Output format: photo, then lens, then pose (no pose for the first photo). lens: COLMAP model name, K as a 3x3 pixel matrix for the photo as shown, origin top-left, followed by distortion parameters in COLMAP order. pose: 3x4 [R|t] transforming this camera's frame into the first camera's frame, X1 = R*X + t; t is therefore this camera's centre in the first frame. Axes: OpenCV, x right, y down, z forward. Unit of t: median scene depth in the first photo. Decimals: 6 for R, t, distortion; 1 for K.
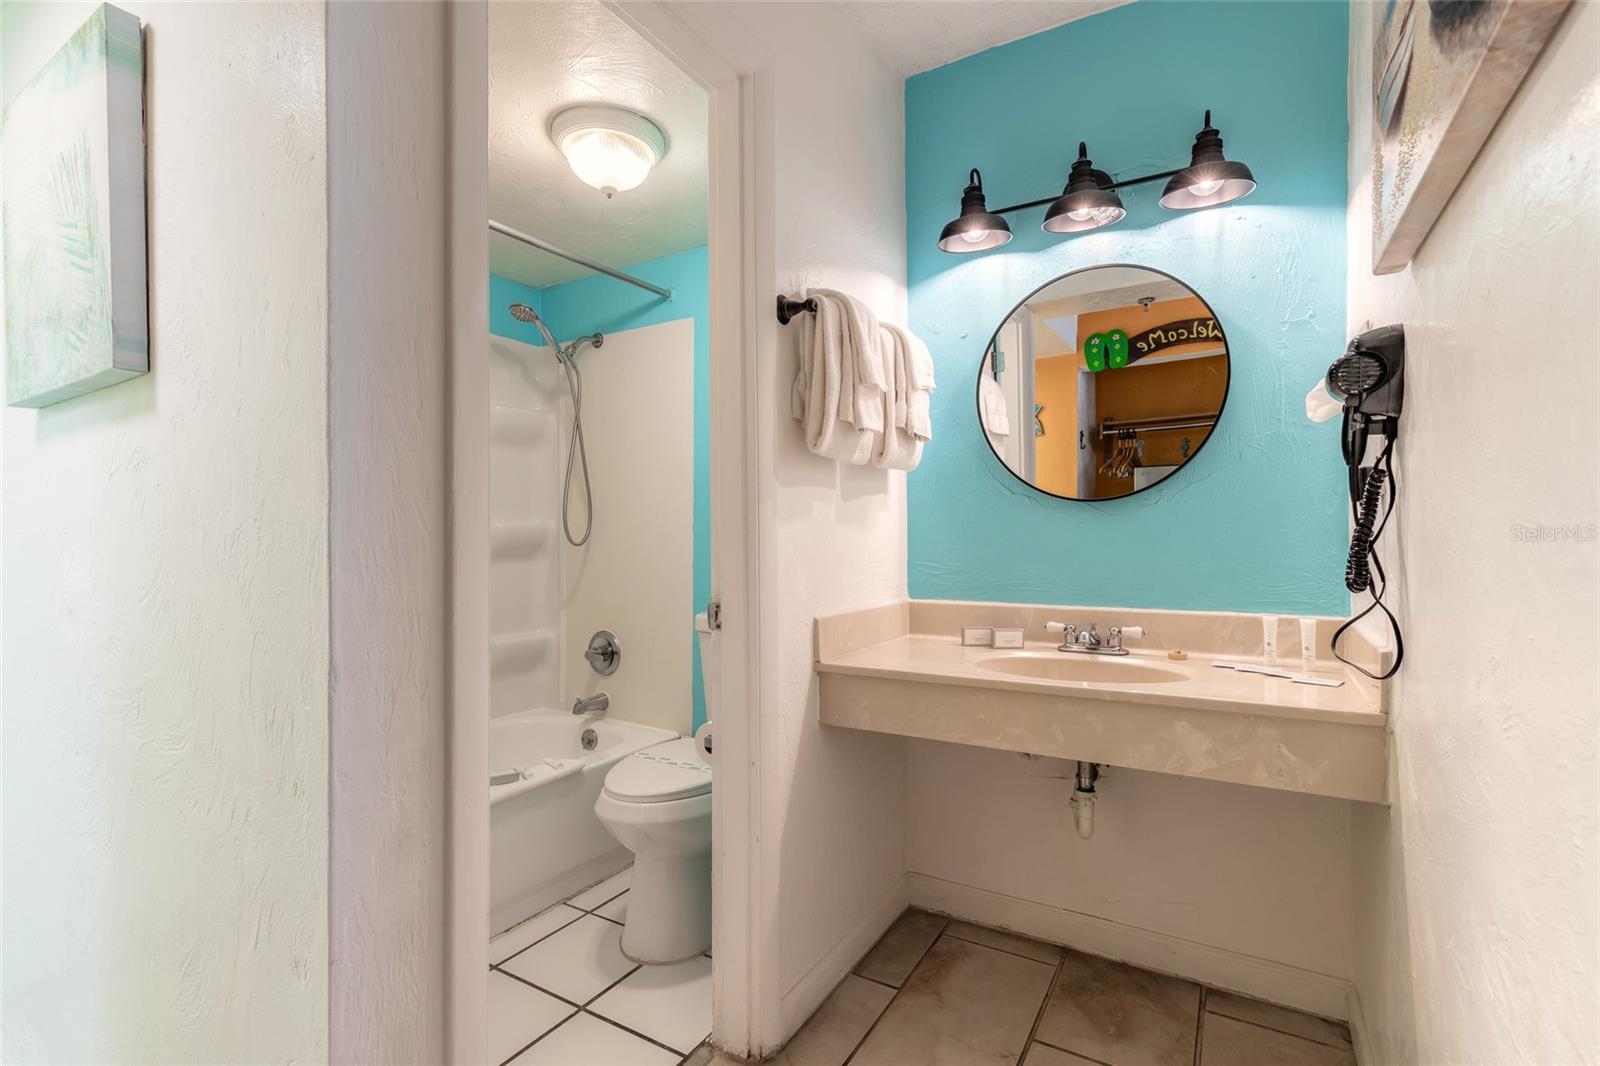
lens RADIAL K [[731.1, 0, 794.0], [0, 731.1, 539.6], [0, 0, 1]] dist [0.009311, -0.001407]
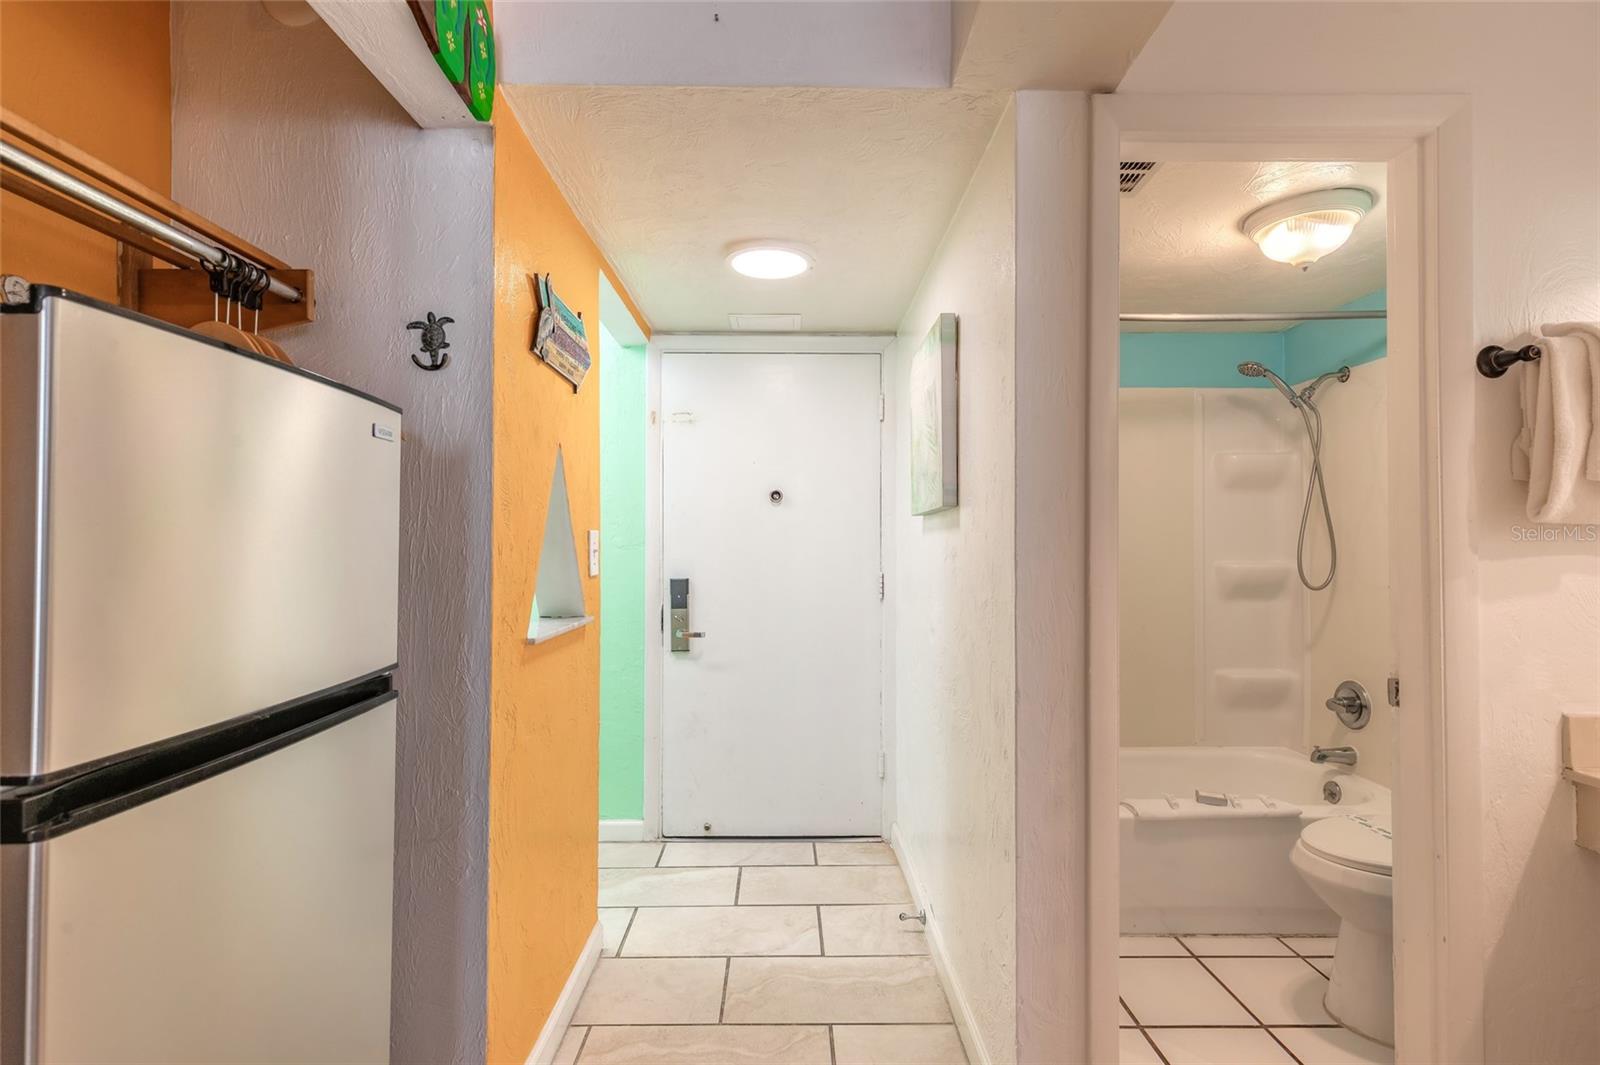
lens RADIAL K [[731.1, 0, 794.0], [0, 731.1, 539.1], [0, 0, 1]] dist [0.009311, -0.001407]
pose [[0.526169, -0.003392, -0.850374, 0.228886], [-0.003367, 0.999976, -0.006072, -0.068182], [0.850374, 0.006058, 0.526144, -0.149973]]
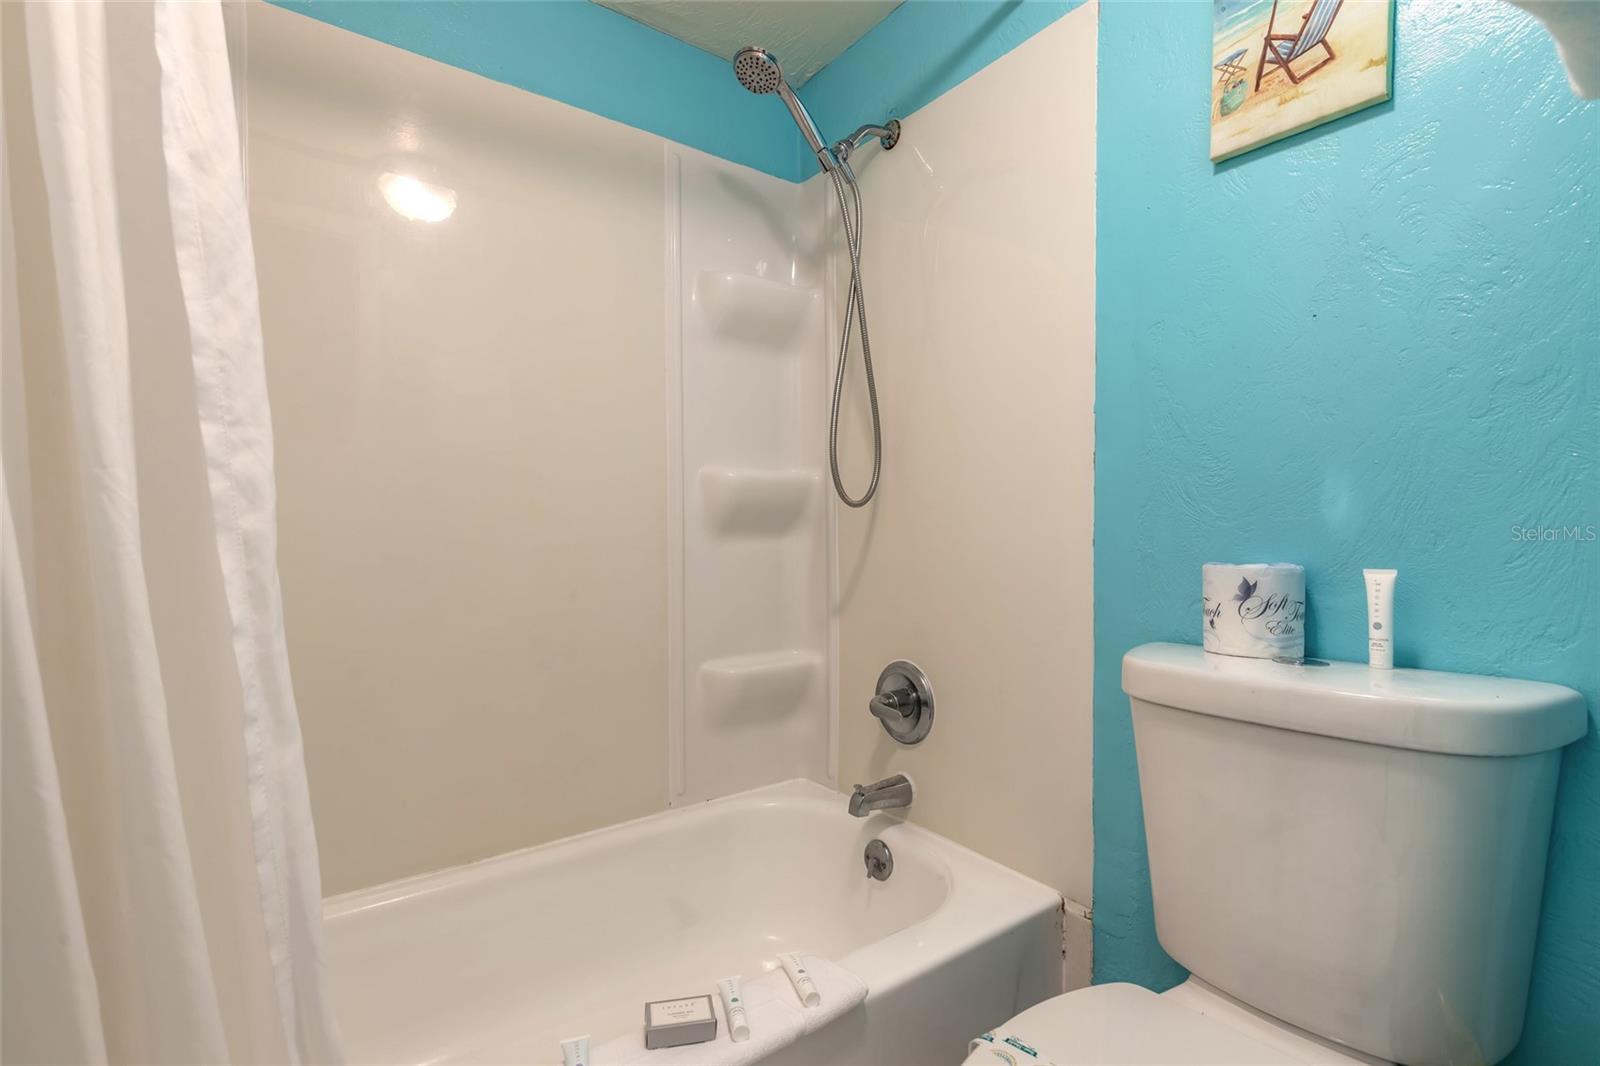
lens RADIAL K [[731.1, 0, 794.0], [0, 731.1, 539.6], [0, 0, 1]] dist [0.009311, -0.001407]
pose [[0.926654, -0.000740, -0.375914, -0.175947], [0.003644, 0.999969, 0.007015, 0.038829], [0.375897, -0.007870, 0.926628, 0.627396]]
